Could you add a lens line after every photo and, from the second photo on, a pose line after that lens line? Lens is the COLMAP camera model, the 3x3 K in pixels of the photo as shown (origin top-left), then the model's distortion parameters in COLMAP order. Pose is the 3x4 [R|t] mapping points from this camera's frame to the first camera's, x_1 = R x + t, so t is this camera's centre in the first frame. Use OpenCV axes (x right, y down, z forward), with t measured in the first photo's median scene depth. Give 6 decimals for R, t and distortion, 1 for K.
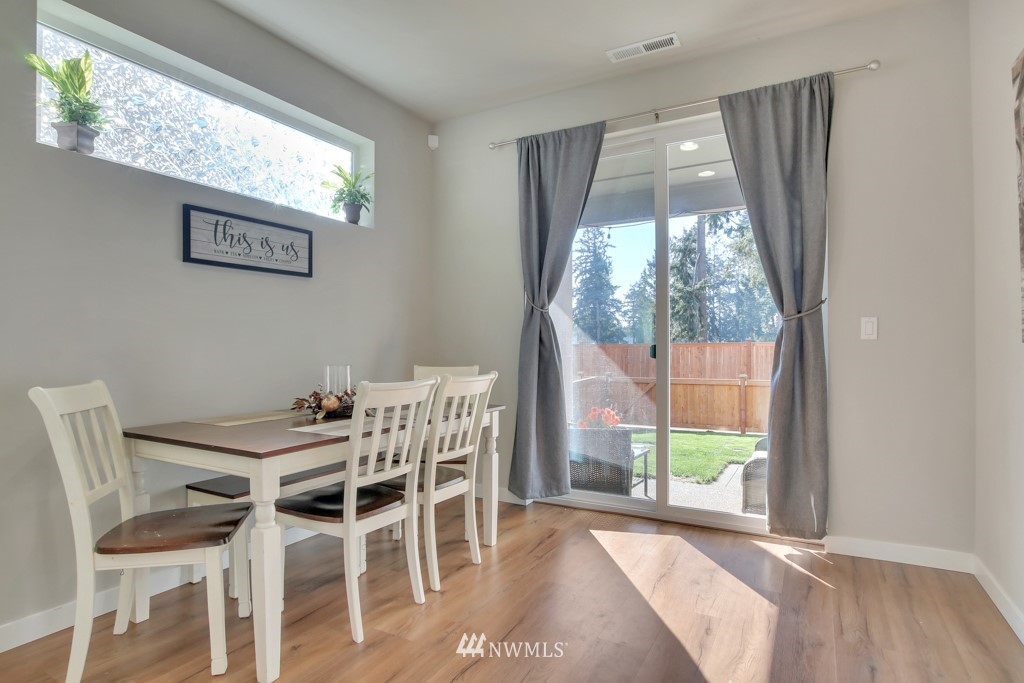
lens RADIAL K [[542.1, 0, 508.3], [0, 542.1, 344.0], [0, 0, 1]] dist [-0.026474, 0.006612]
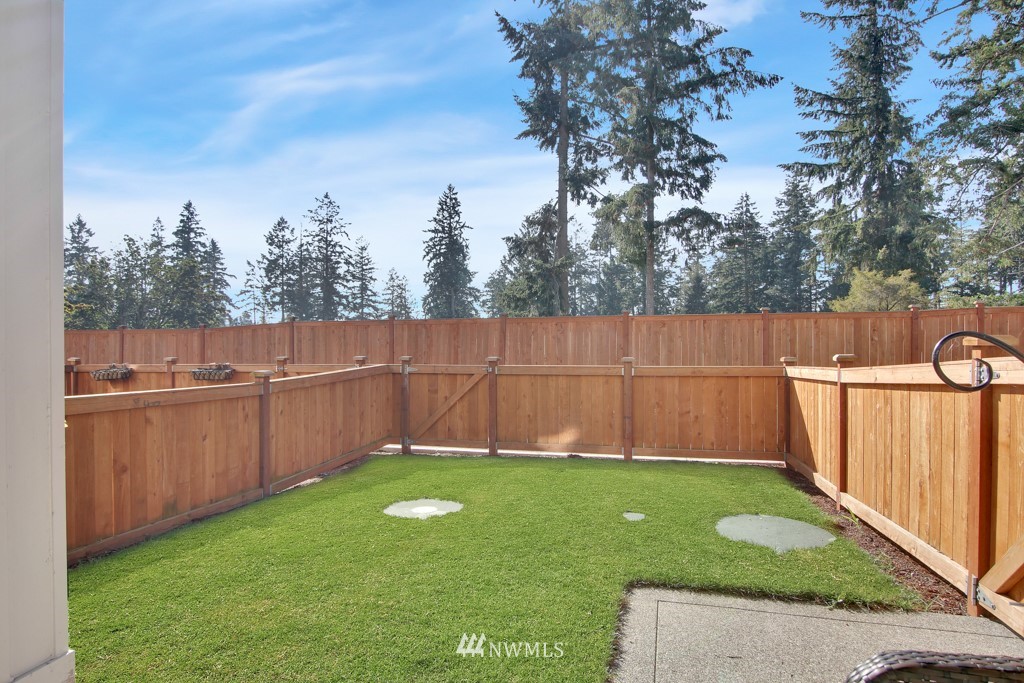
lens RADIAL K [[542.1, 0, 515.0], [0, 542.1, 344.0], [0, 0, 1]] dist [-0.026474, 0.006612]
pose [[0.967766, 0.002041, 0.251841, 0.038419], [-0.003221, 0.999986, 0.004271, 0.009157], [-0.251829, -0.004945, 0.967759, 0.105213]]
